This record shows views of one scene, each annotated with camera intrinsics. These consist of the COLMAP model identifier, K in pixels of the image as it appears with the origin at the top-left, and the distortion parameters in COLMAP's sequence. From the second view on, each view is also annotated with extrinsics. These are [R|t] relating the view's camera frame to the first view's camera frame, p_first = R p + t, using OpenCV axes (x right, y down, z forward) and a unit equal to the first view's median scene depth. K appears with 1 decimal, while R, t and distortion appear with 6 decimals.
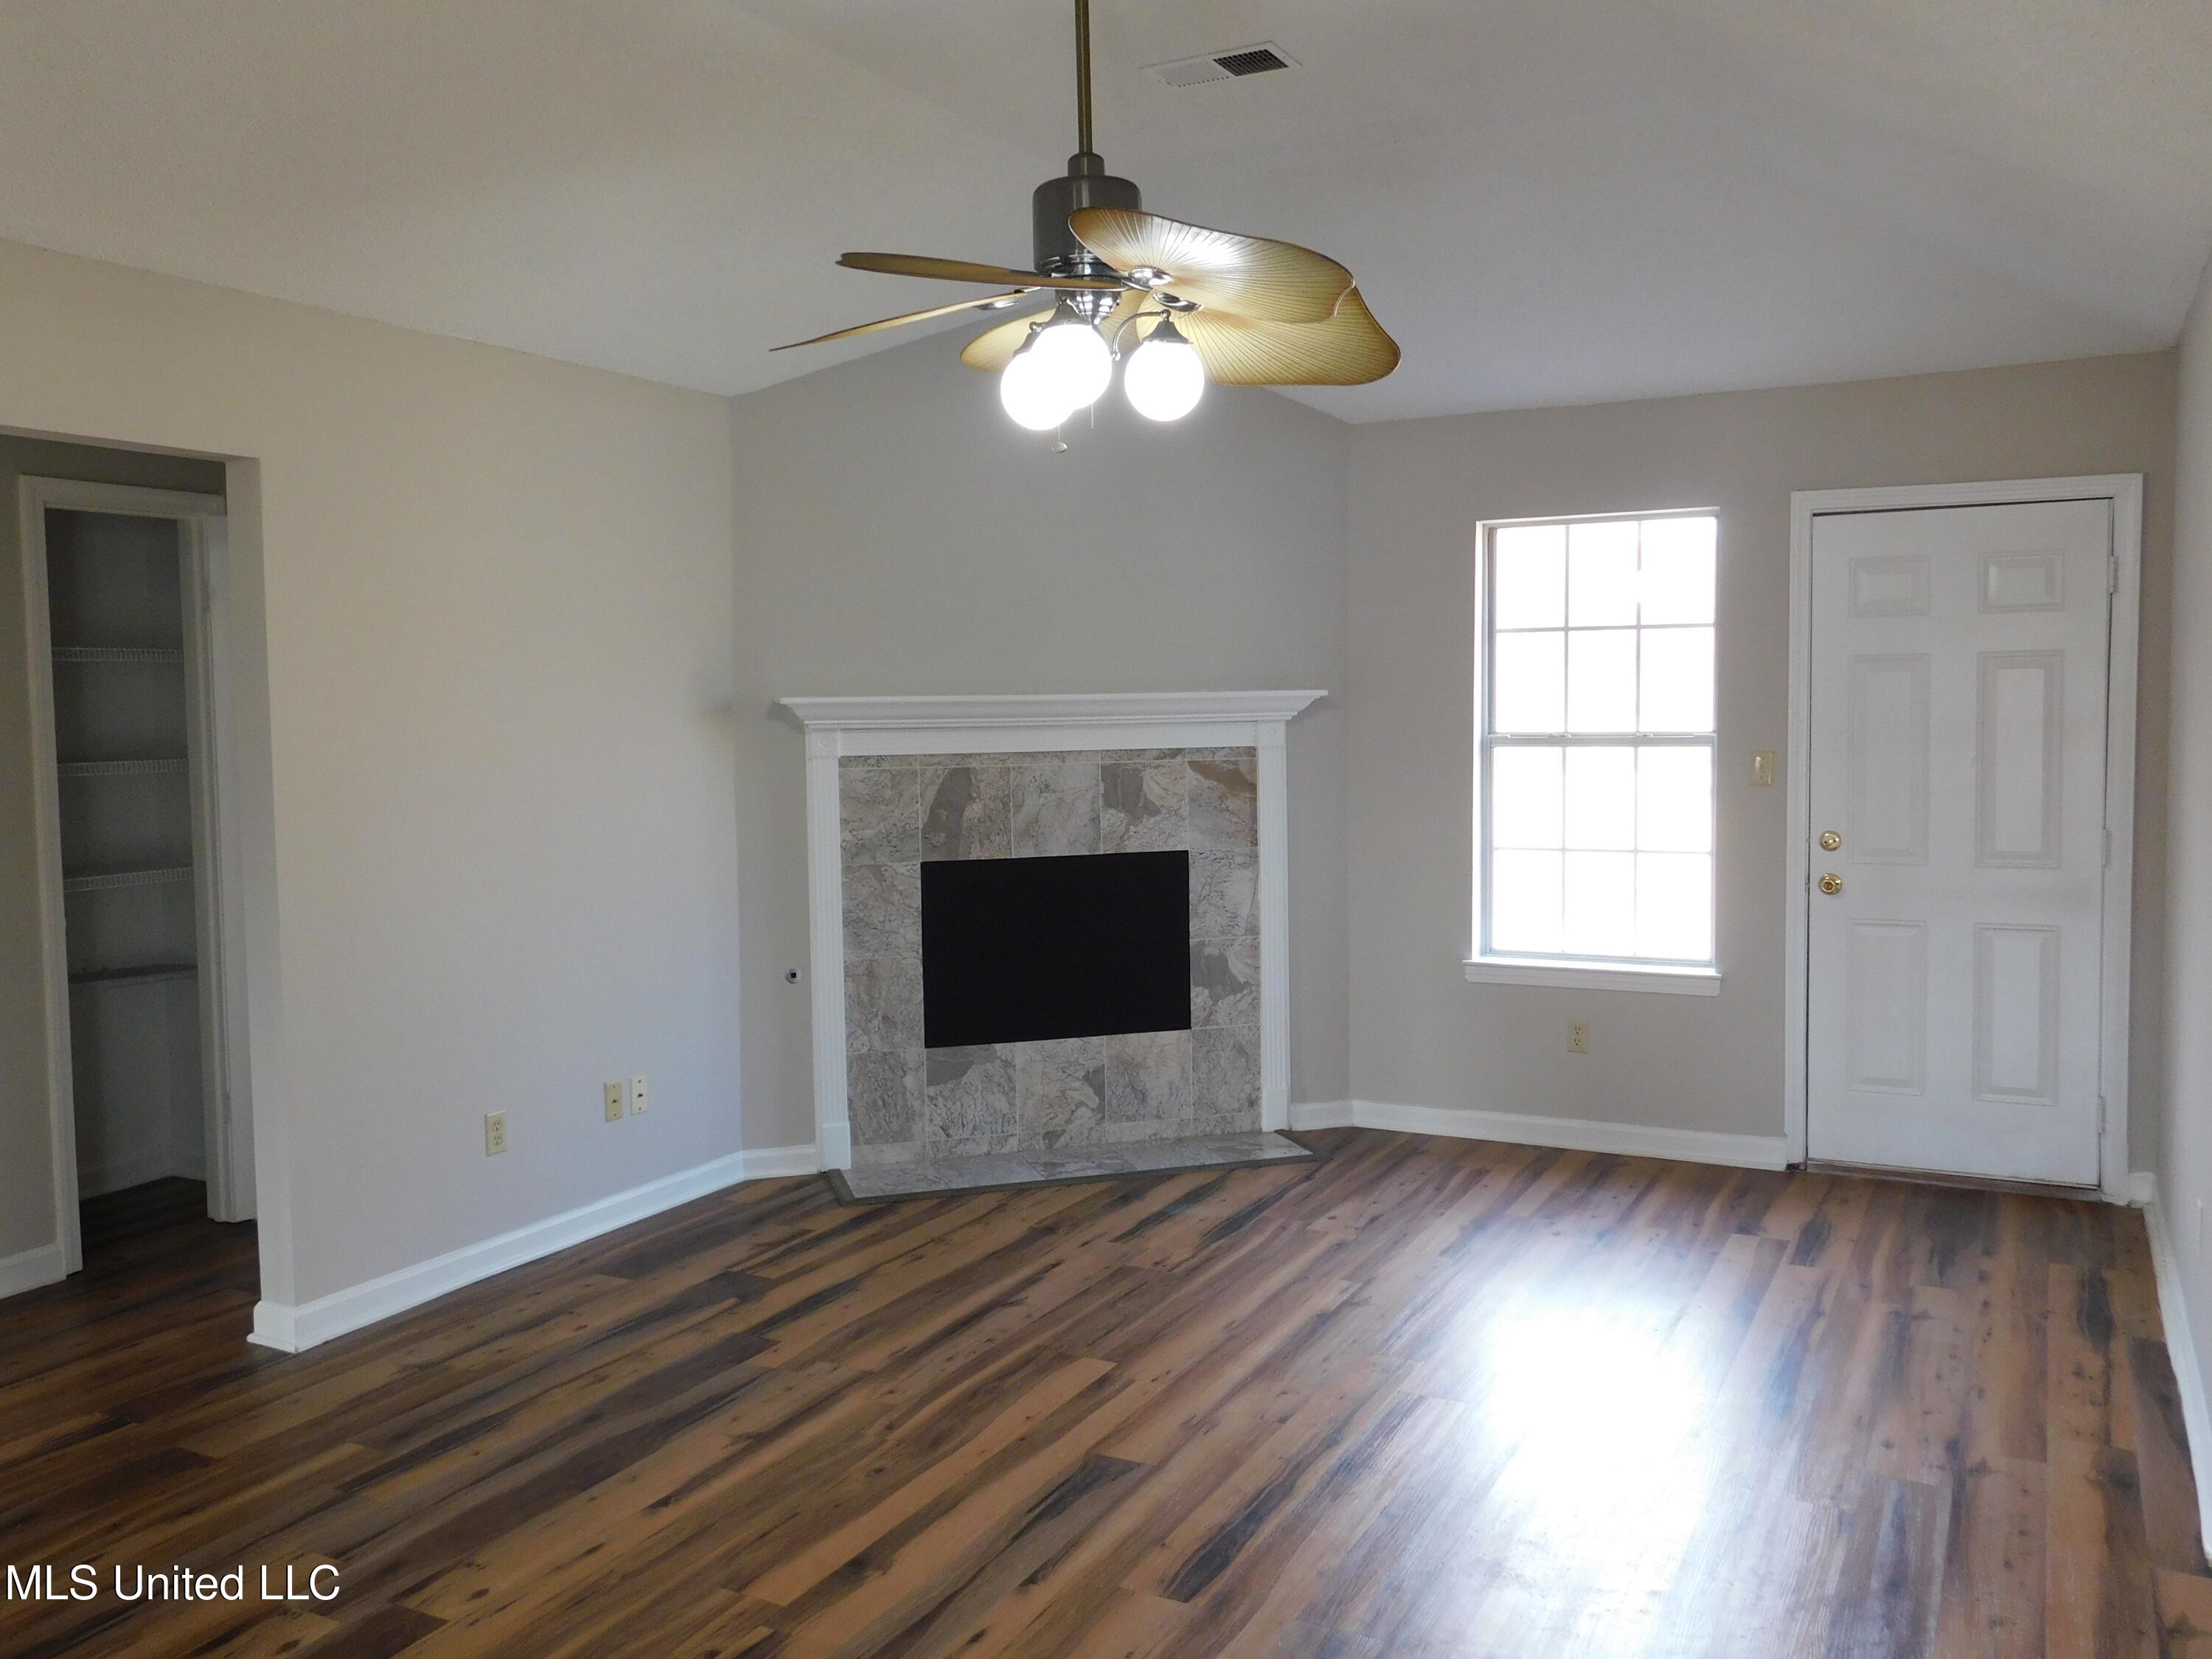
lens RADIAL K [[1793.5, 0, 1112.7], [0, 1793.5, 826.8], [0, 0, 1]] dist [-0.013438, 0.023676]
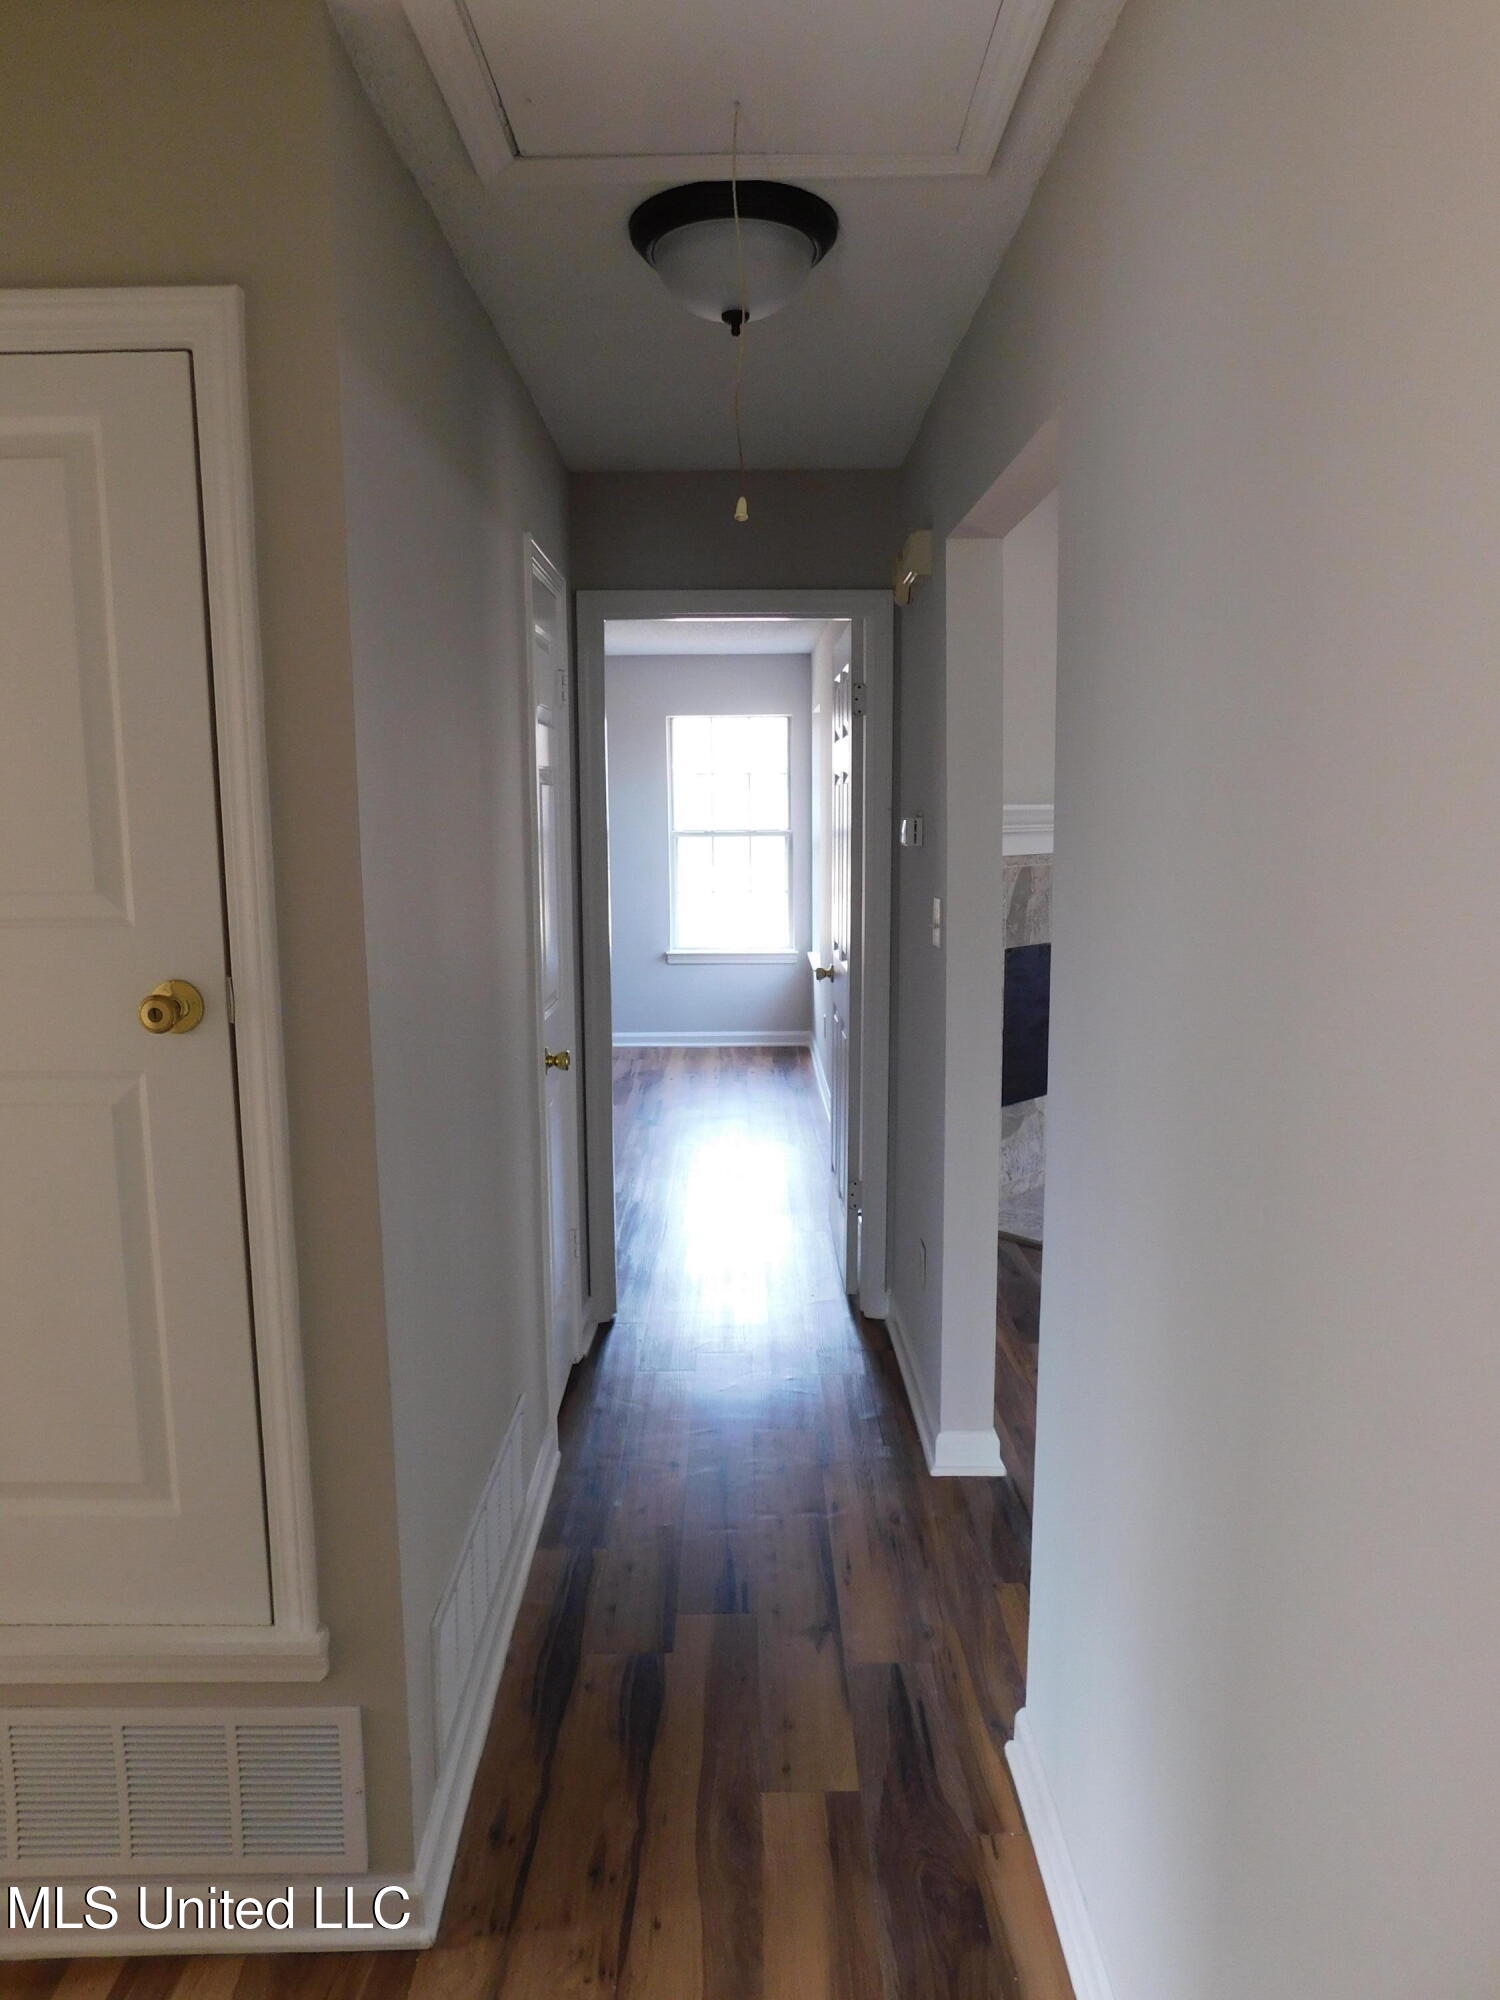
lens RADIAL K [[1339.5, 0, 751.5], [0, 1339.5, 1004.1], [0, 0, 1]] dist [-0.073464, 0.062904]
pose [[0.889446, -0.068329, 0.451904, -0.704862], [0.032913, 0.995770, 0.085781, -0.026623], [-0.455854, -0.061424, 0.887933, 0.336509]]
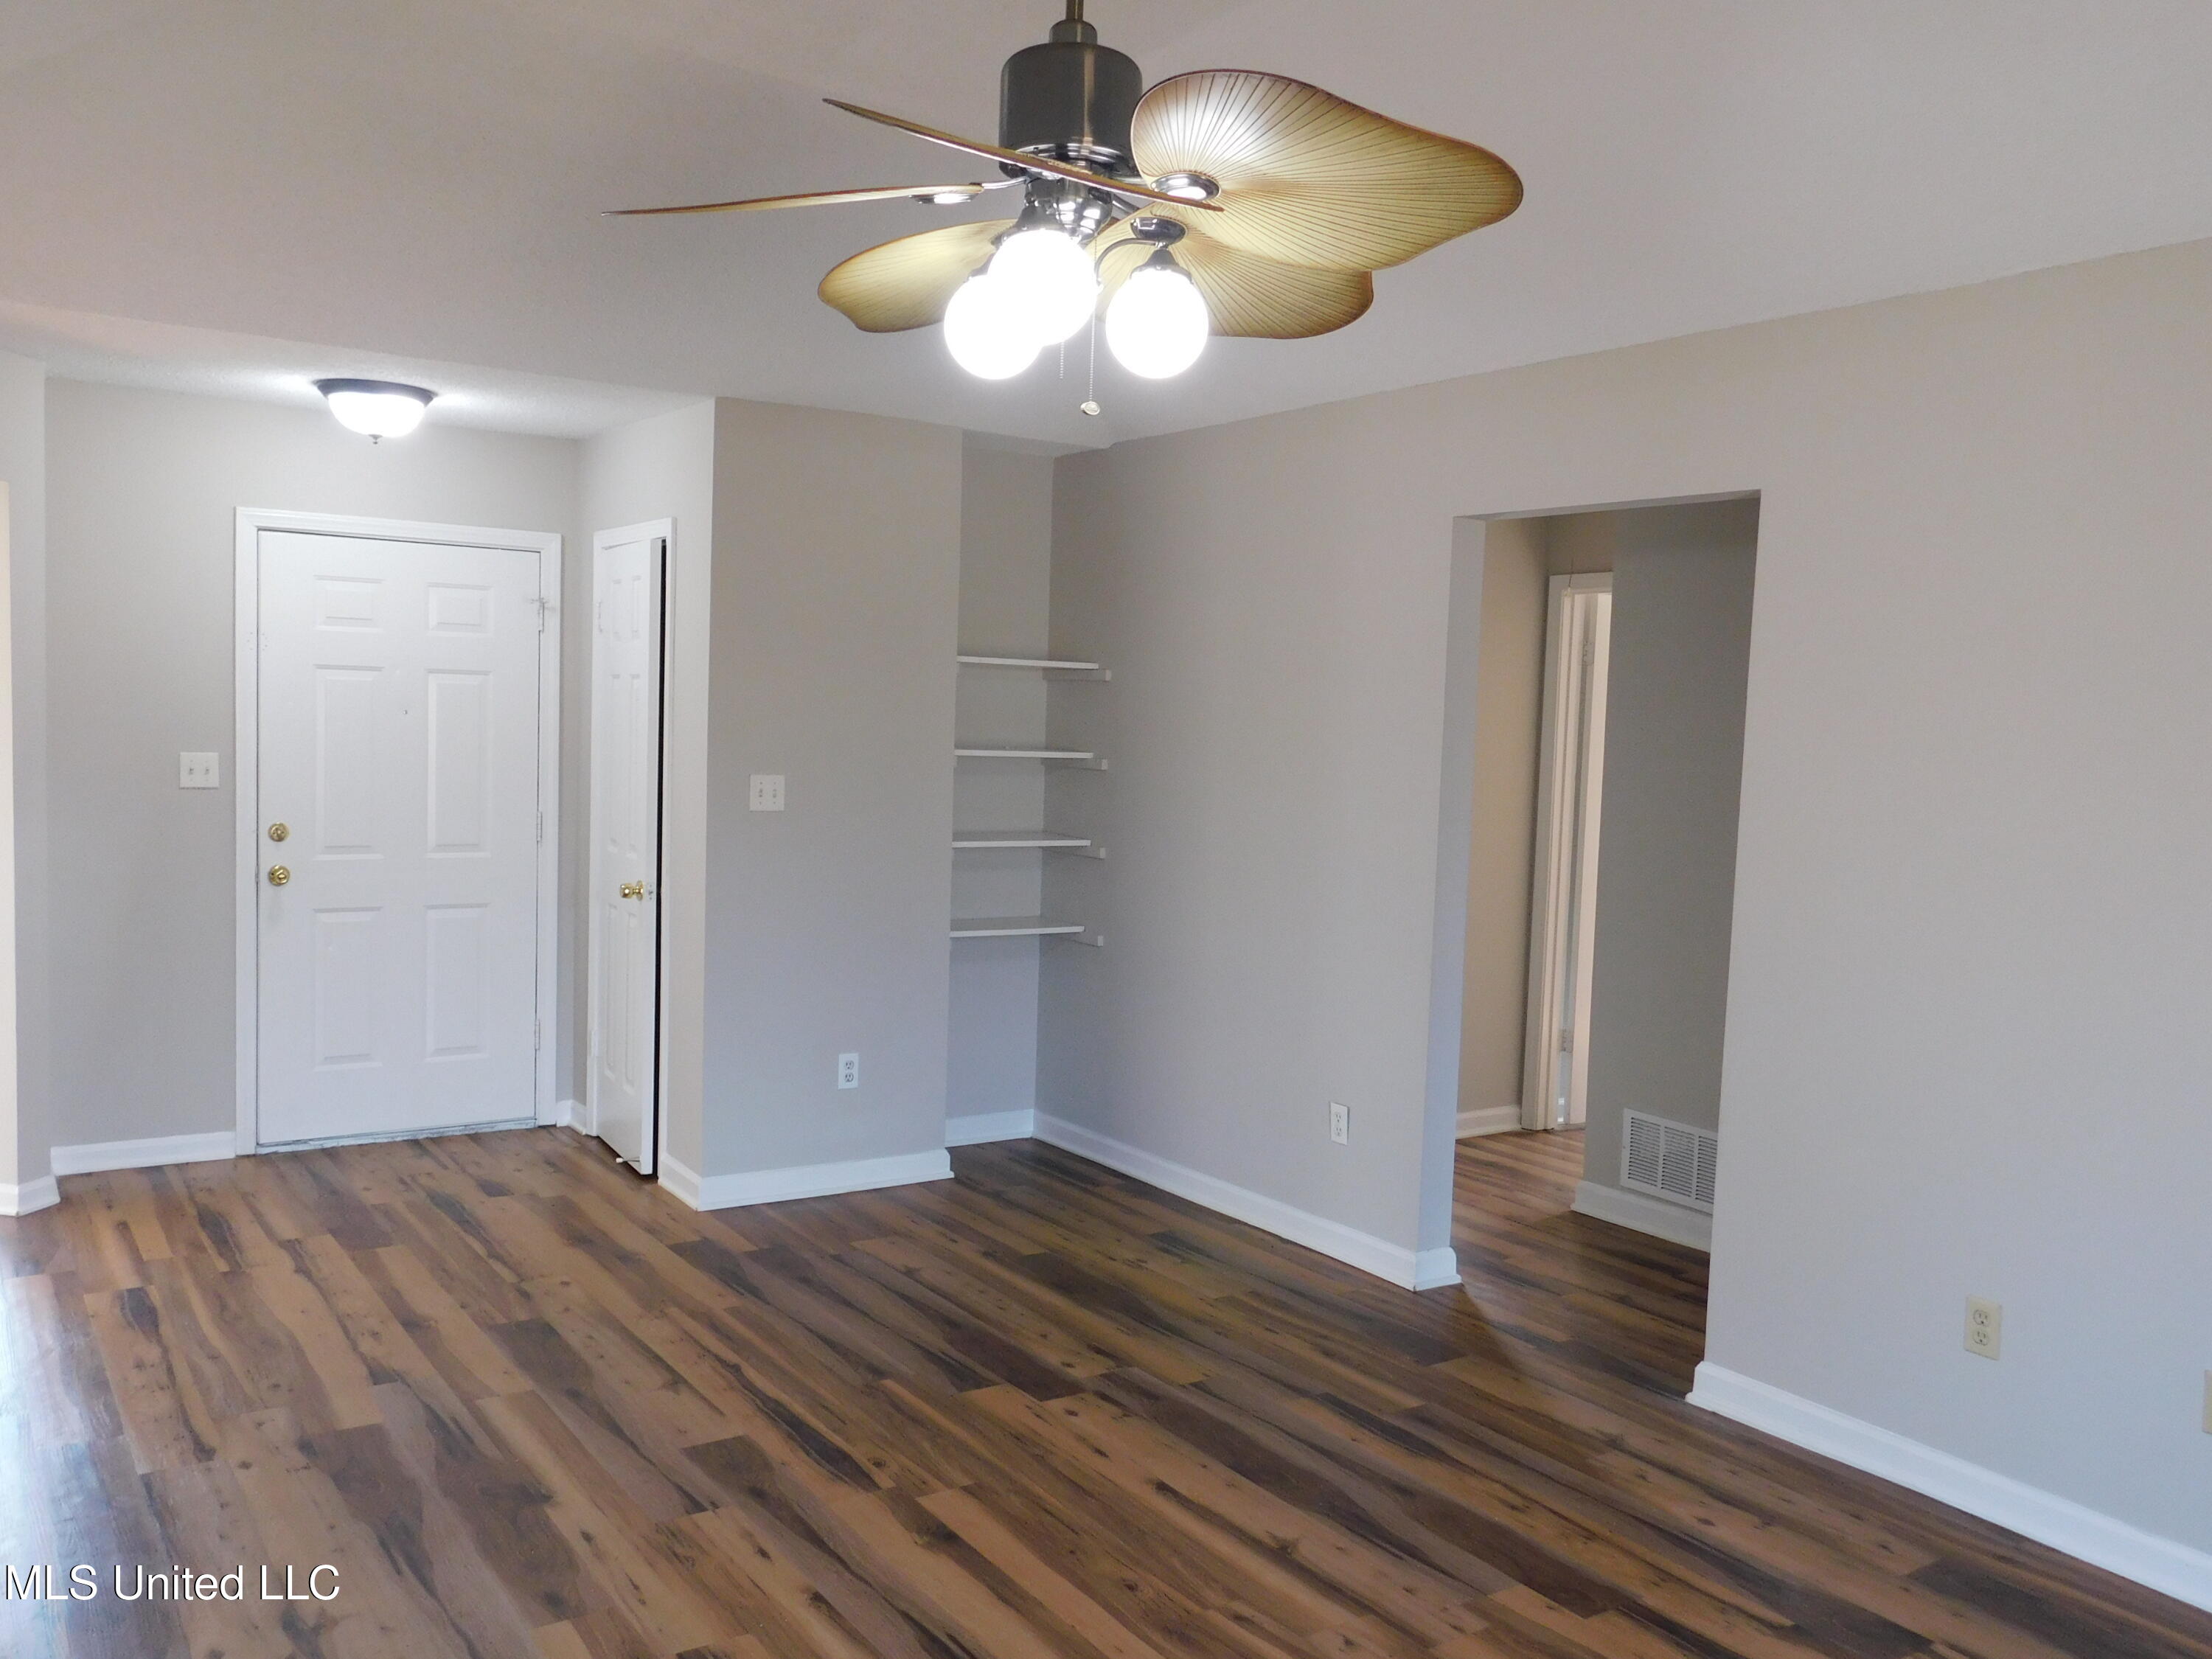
lens RADIAL K [[1793.5, 0, 1110.2], [0, 1793.5, 817.7], [0, 0, 1]] dist [-0.013438, 0.023676]
pose [[-0.478809, 0.049779, -0.876507, 0.428144], [-0.089810, 0.990376, 0.105306, -0.077538], [0.873313, 0.129140, -0.469731, 0.908313]]
